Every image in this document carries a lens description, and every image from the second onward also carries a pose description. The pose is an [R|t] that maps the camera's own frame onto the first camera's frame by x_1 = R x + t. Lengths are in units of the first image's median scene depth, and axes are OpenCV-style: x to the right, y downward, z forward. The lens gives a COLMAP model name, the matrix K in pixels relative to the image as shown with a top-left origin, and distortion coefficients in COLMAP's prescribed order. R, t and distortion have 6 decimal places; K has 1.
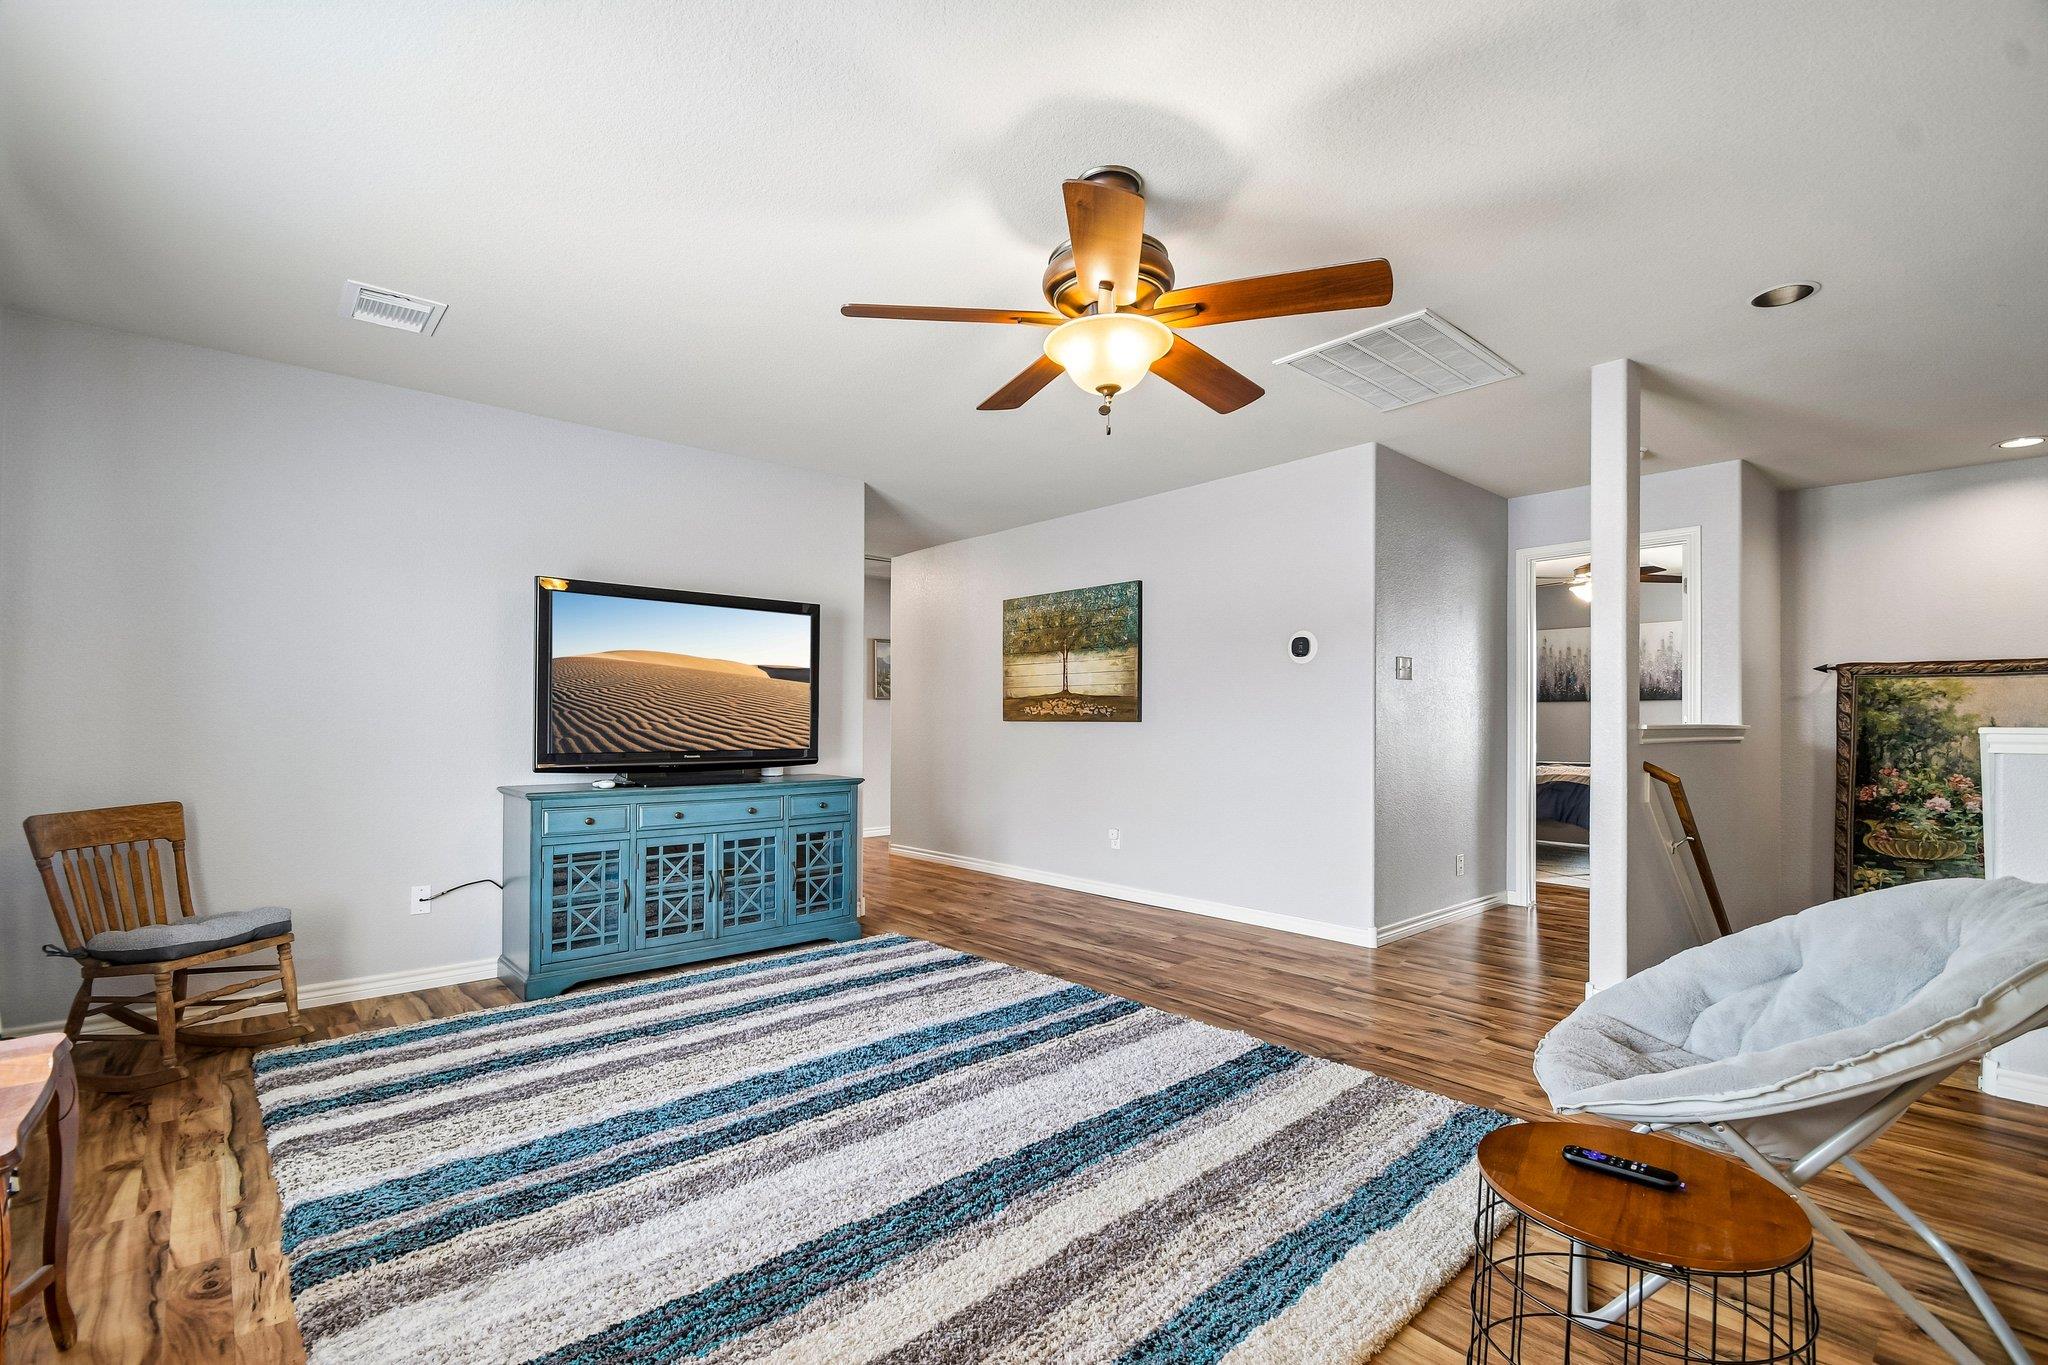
lens RADIAL K [[901.7, 0, 1017.7], [0, 901.7, 716.5], [0, 0, 1]] dist [0.011661, -0.013248]
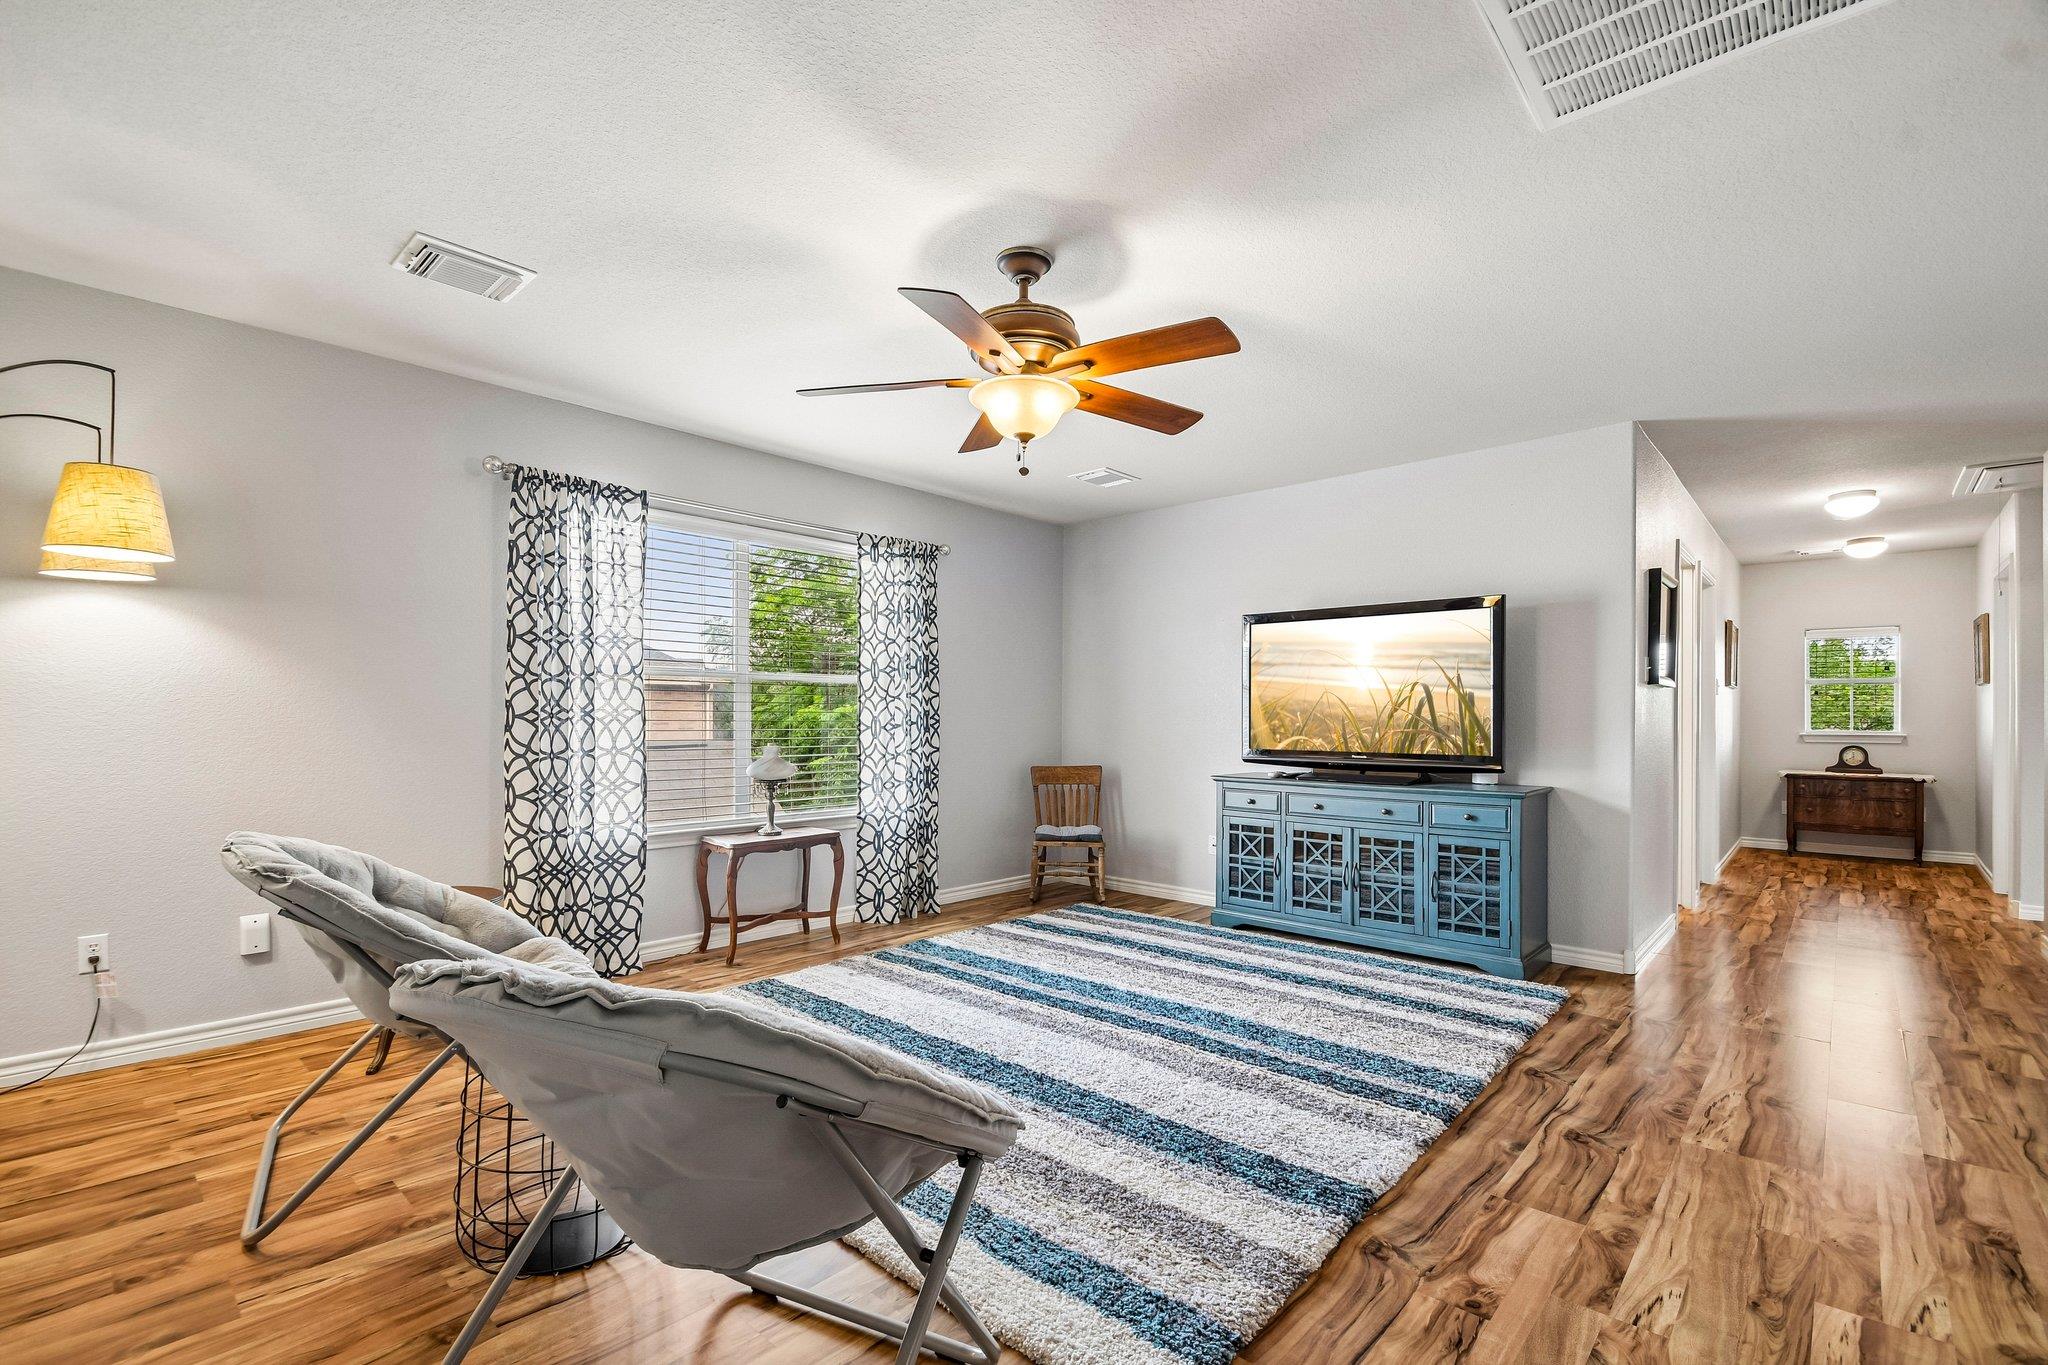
lens RADIAL K [[901.7, 0, 1017.7], [0, 901.7, 716.5], [0, 0, 1]] dist [0.011661, -0.013248]
pose [[0.092777, -0.005957, -0.995669, 0.894537], [-0.000235, 0.999982, -0.006004, 0.002697], [0.995687, 0.000791, 0.092774, 0.631705]]
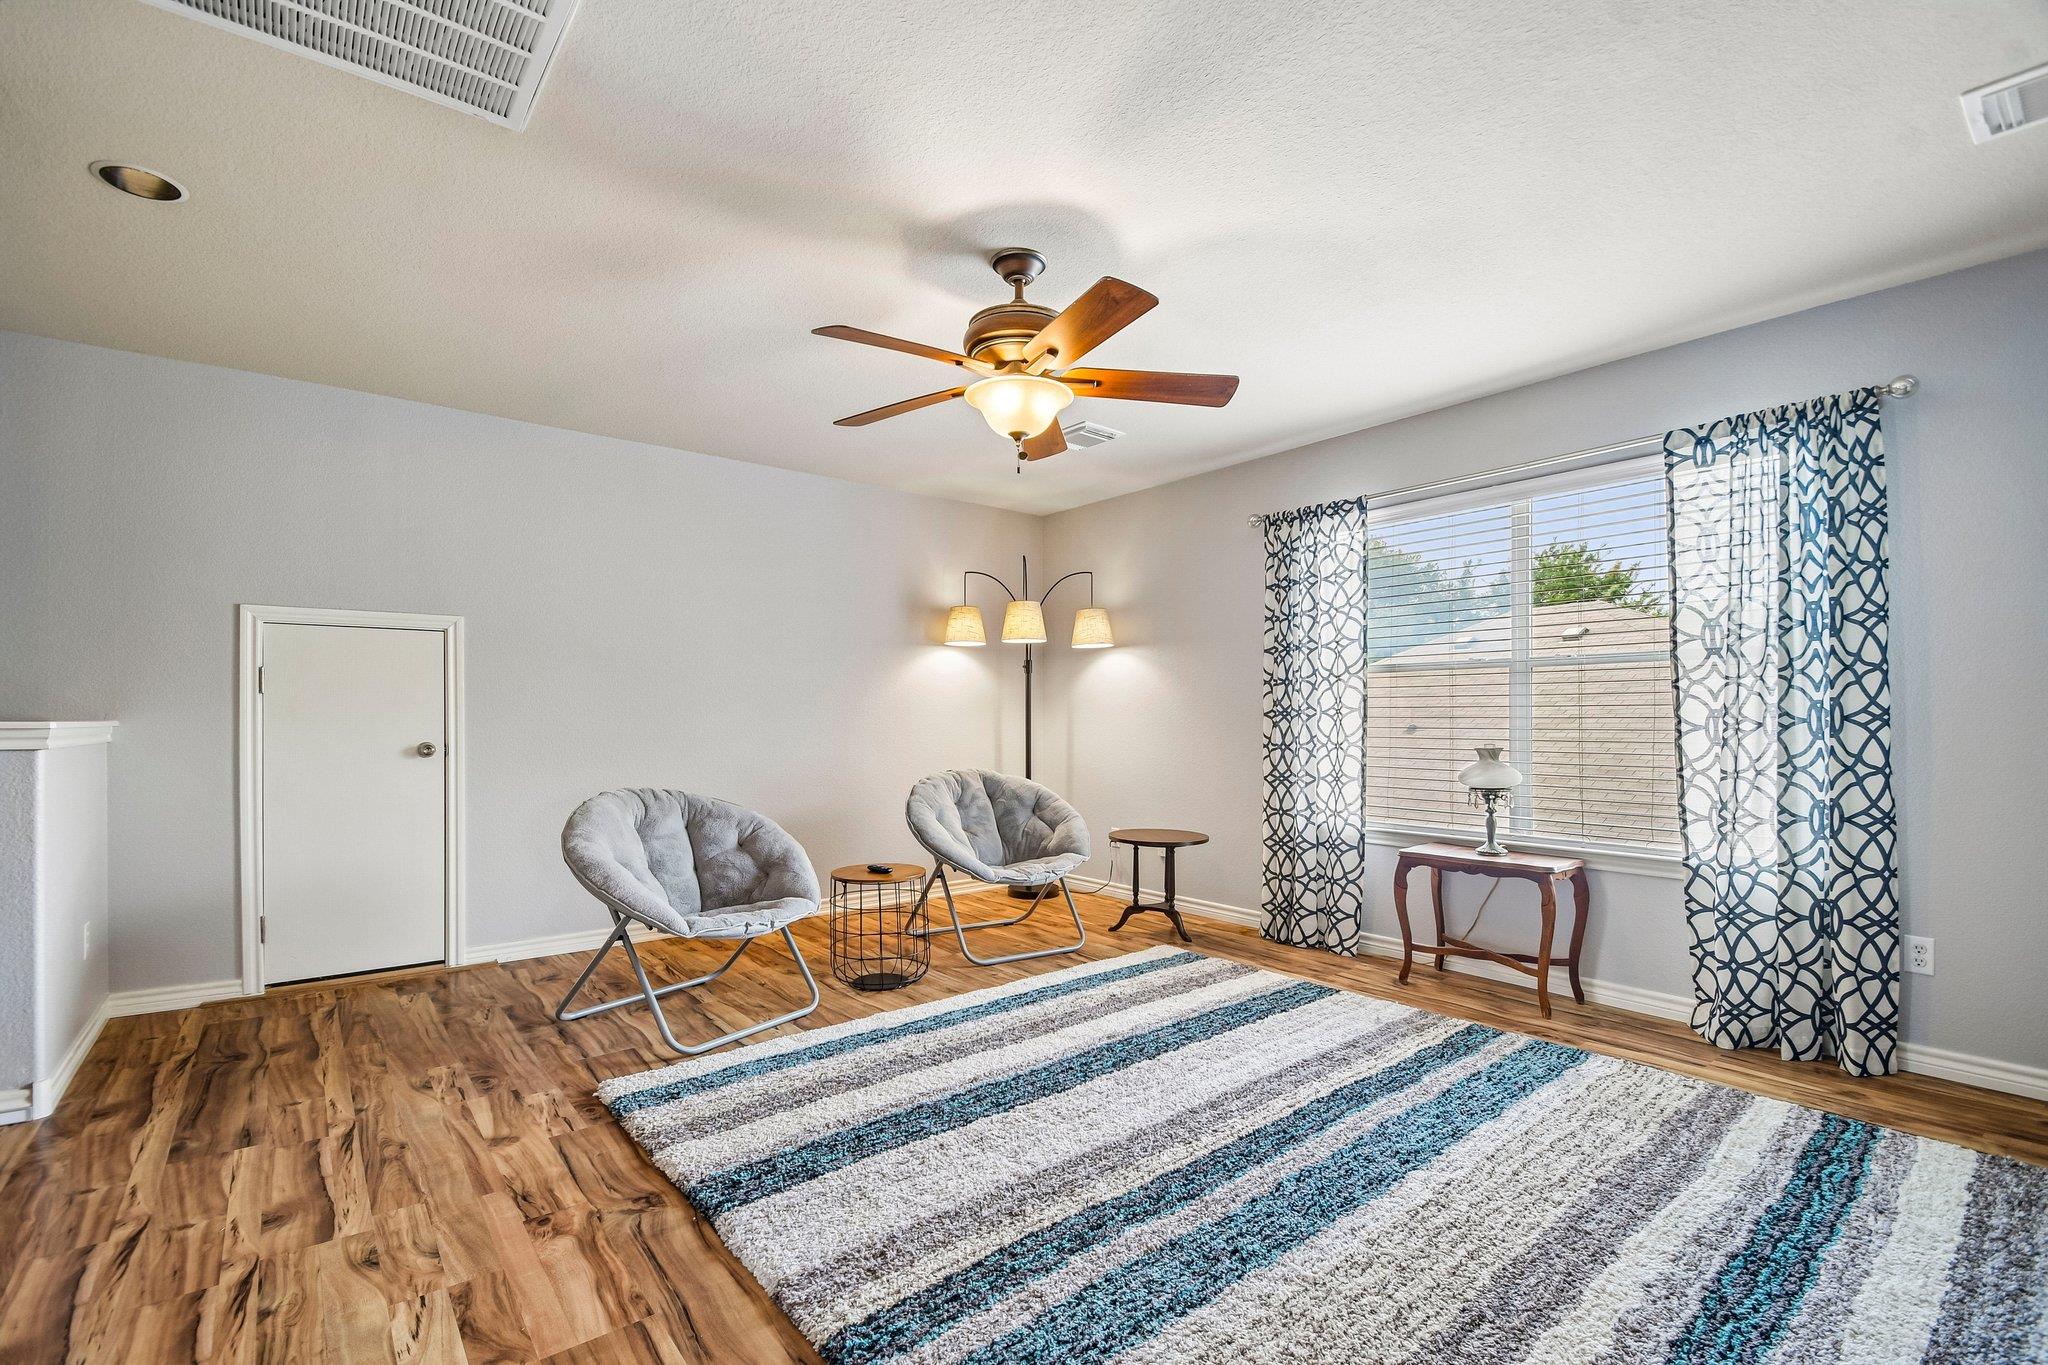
lens RADIAL K [[901.7, 0, 1017.7], [0, 901.7, 716.5], [0, 0, 1]] dist [0.011661, -0.013248]
pose [[-0.998331, -0.002306, 0.057707, 0.024580], [-0.002609, 0.999983, -0.005177, 0.007449], [-0.057694, -0.005319, -0.998320, 1.550824]]
